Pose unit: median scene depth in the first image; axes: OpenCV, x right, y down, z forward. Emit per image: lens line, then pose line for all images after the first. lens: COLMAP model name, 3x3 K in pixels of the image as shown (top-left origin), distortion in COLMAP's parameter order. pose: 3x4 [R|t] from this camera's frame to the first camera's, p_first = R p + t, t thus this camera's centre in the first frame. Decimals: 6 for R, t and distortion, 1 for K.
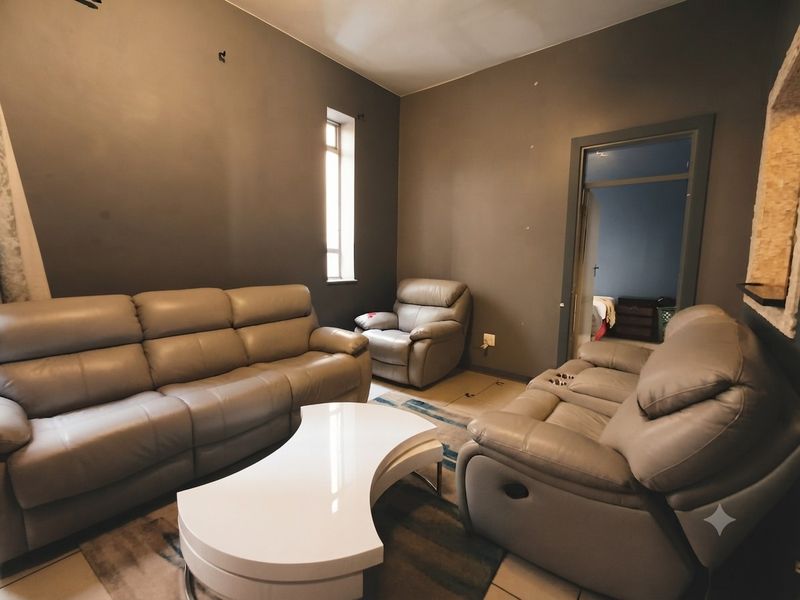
lens RADIAL K [[362.3, 0, 403.5], [0, 362.3, 301.2], [0, 0, 1]] dist [0.003458, 0.000293]
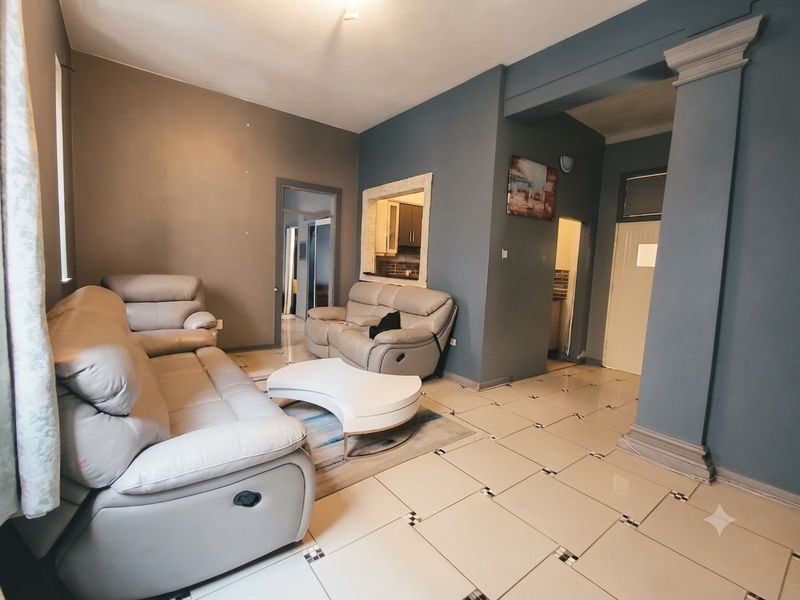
lens RADIAL K [[362.3, 0, 403.5], [0, 362.3, 301.2], [0, 0, 1]] dist [0.003458, 0.000293]
pose [[0.237781, -0.103047, 0.965837, -0.894198], [0.069459, 0.993615, 0.088911, -0.037626], [-0.968832, 0.045945, 0.243420, 0.155171]]
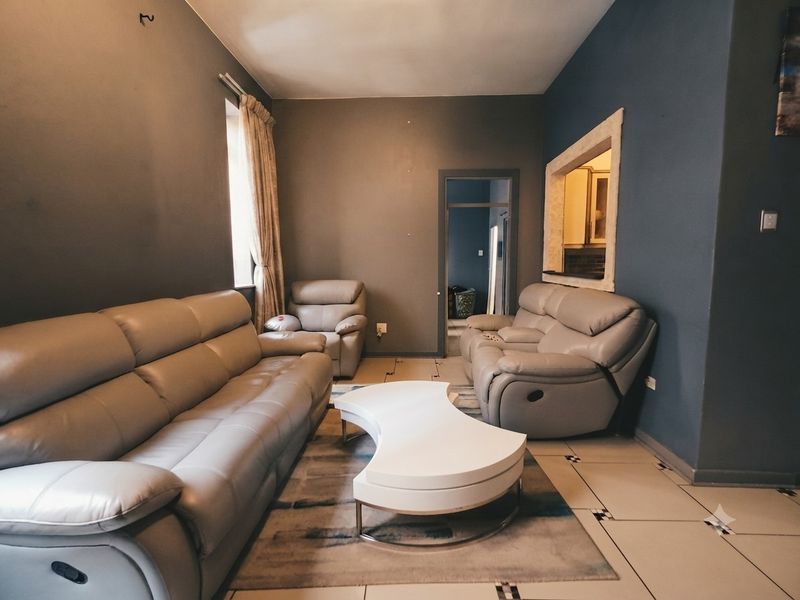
lens RADIAL K [[362.3, 0, 403.5], [0, 362.3, 301.2], [0, 0, 1]] dist [0.003458, 0.000293]
pose [[0.796505, -0.084572, 0.598688, -0.489818], [0.089994, 0.995722, 0.020929, 0.000219], [-0.597897, 0.037208, 0.800709, 0.008284]]
